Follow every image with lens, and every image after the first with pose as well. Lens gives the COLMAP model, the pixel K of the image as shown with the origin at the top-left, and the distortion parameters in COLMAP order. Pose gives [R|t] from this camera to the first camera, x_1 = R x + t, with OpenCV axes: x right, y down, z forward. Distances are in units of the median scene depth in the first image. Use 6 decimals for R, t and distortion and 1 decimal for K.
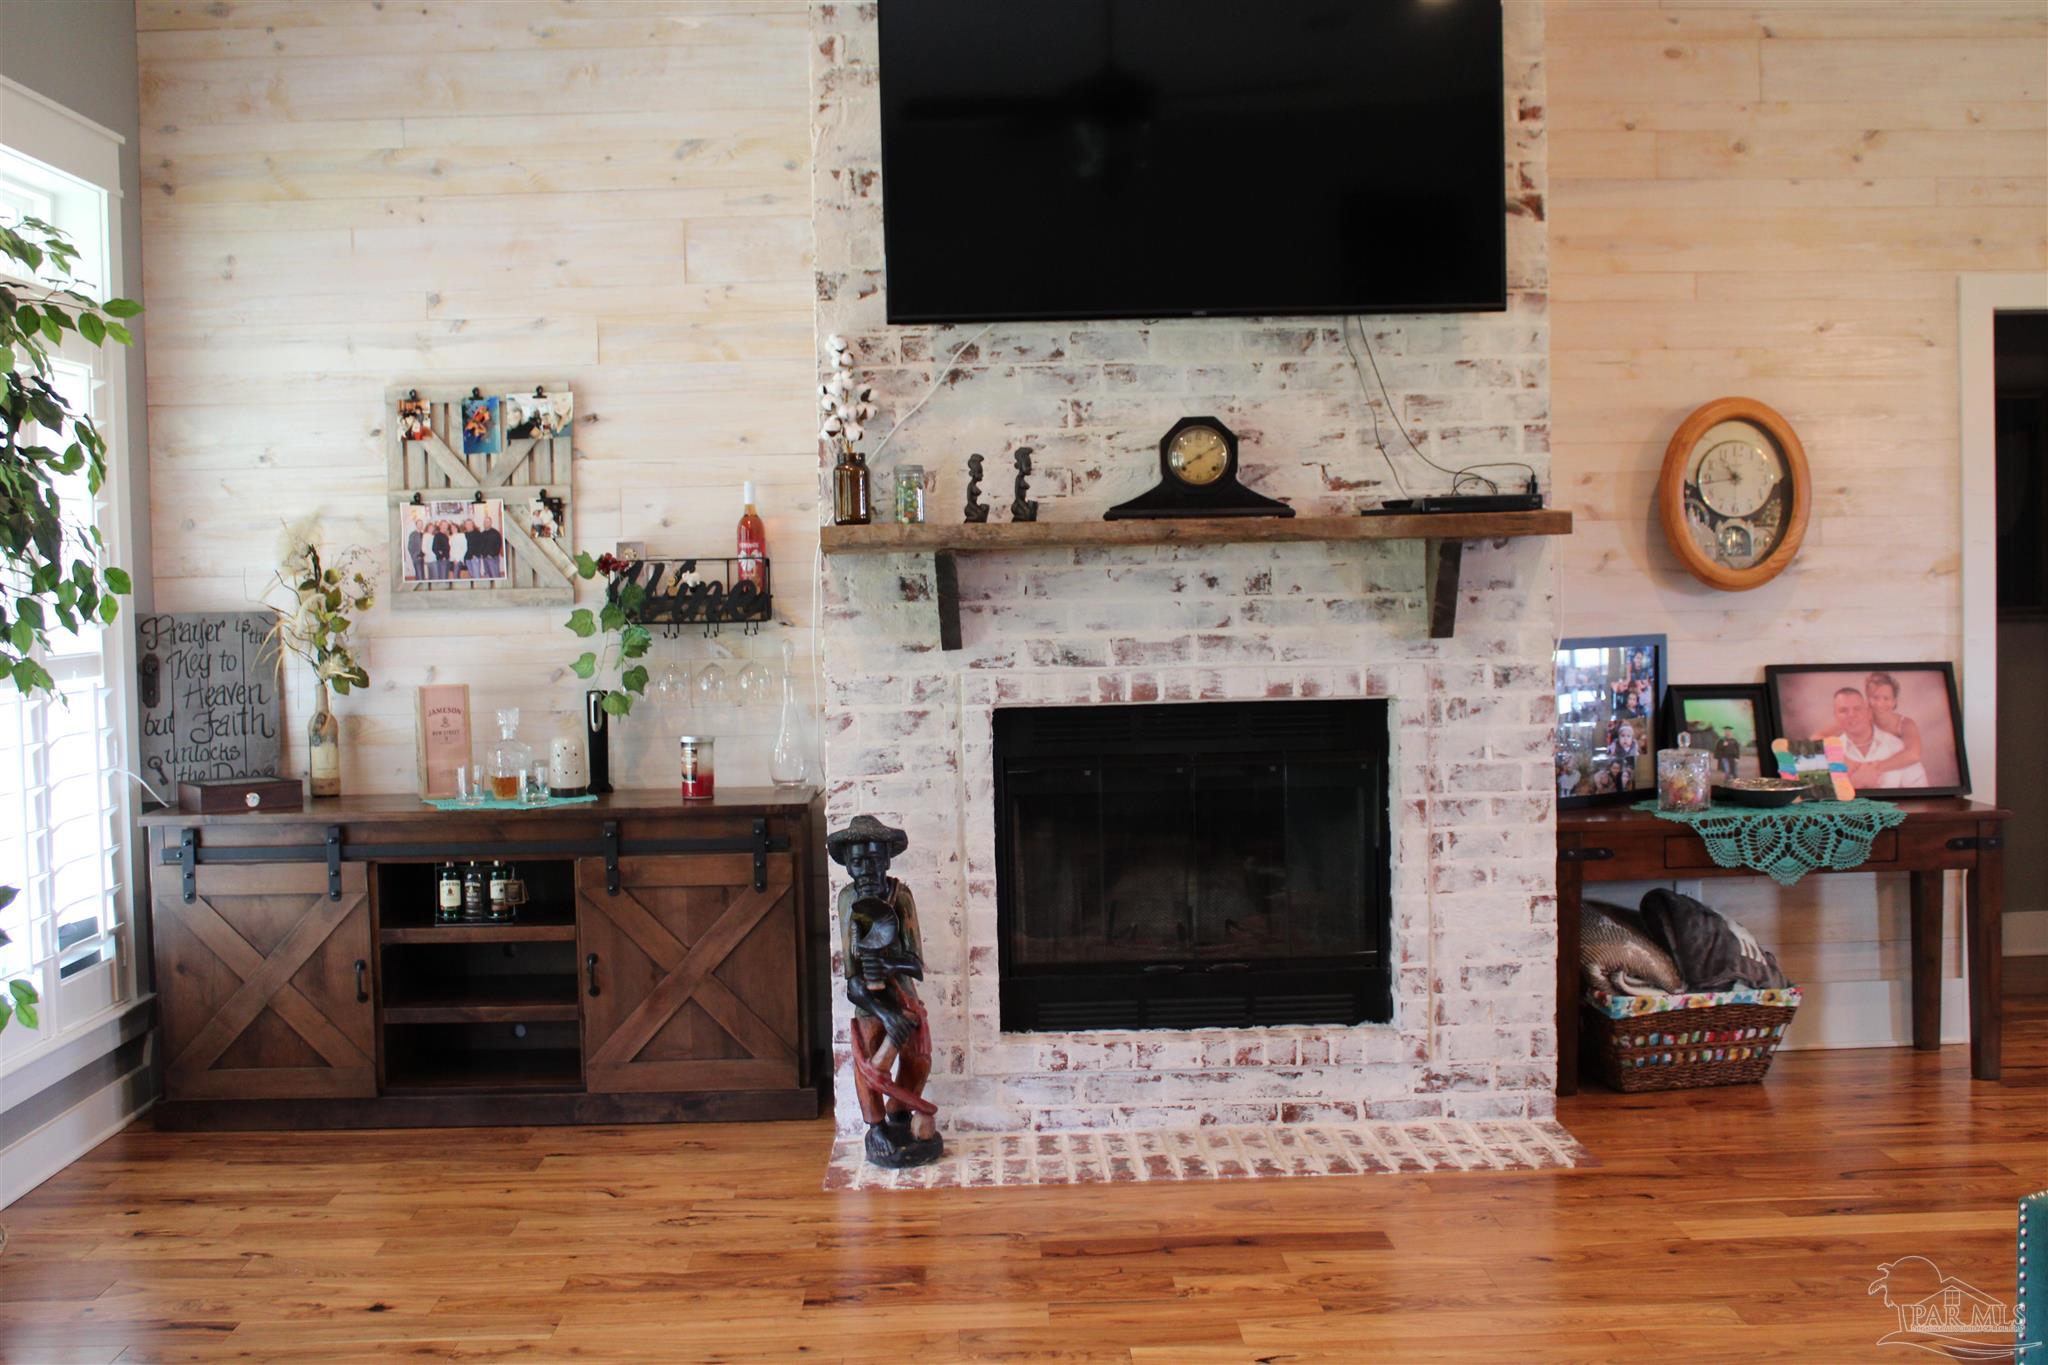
lens RADIAL K [[2113.1, 0, 1021.1], [0, 2113.1, 670.5], [0, 0, 1]] dist [-0.075815, 0.000000]
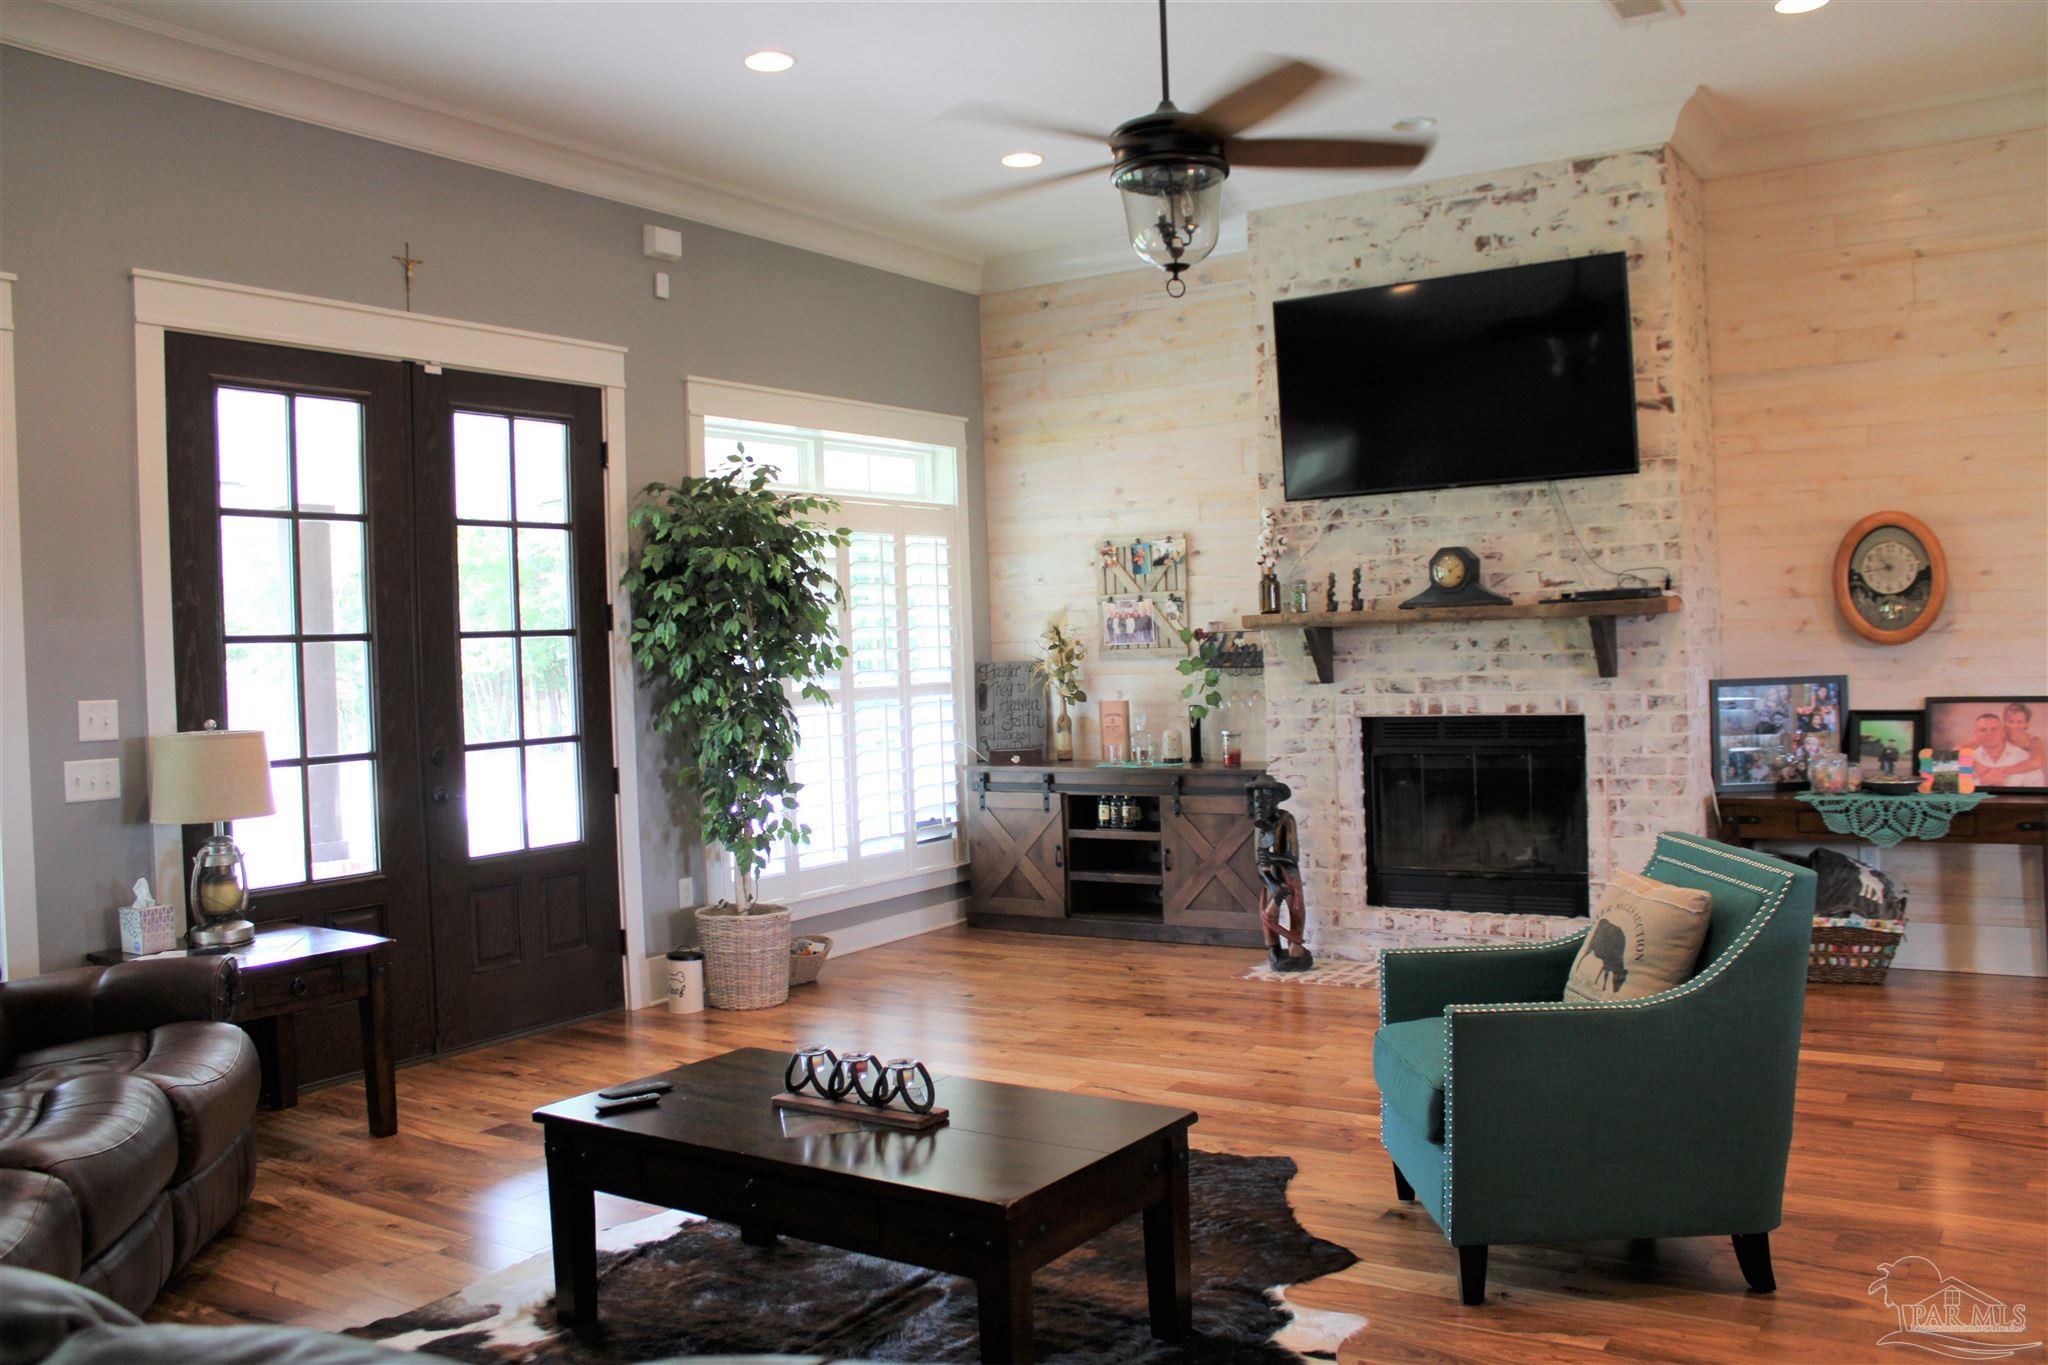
lens RADIAL K [[1705.0, 0, 1041.0], [0, 1705.0, 688.4], [0, 0, 1]] dist [-0.145906, 0.099665]
pose [[0.827576, 0.006887, -0.561312, 0.530446], [-0.009847, 0.999949, -0.002249, -0.000083], [0.561268, 0.007388, 0.827601, -0.285668]]
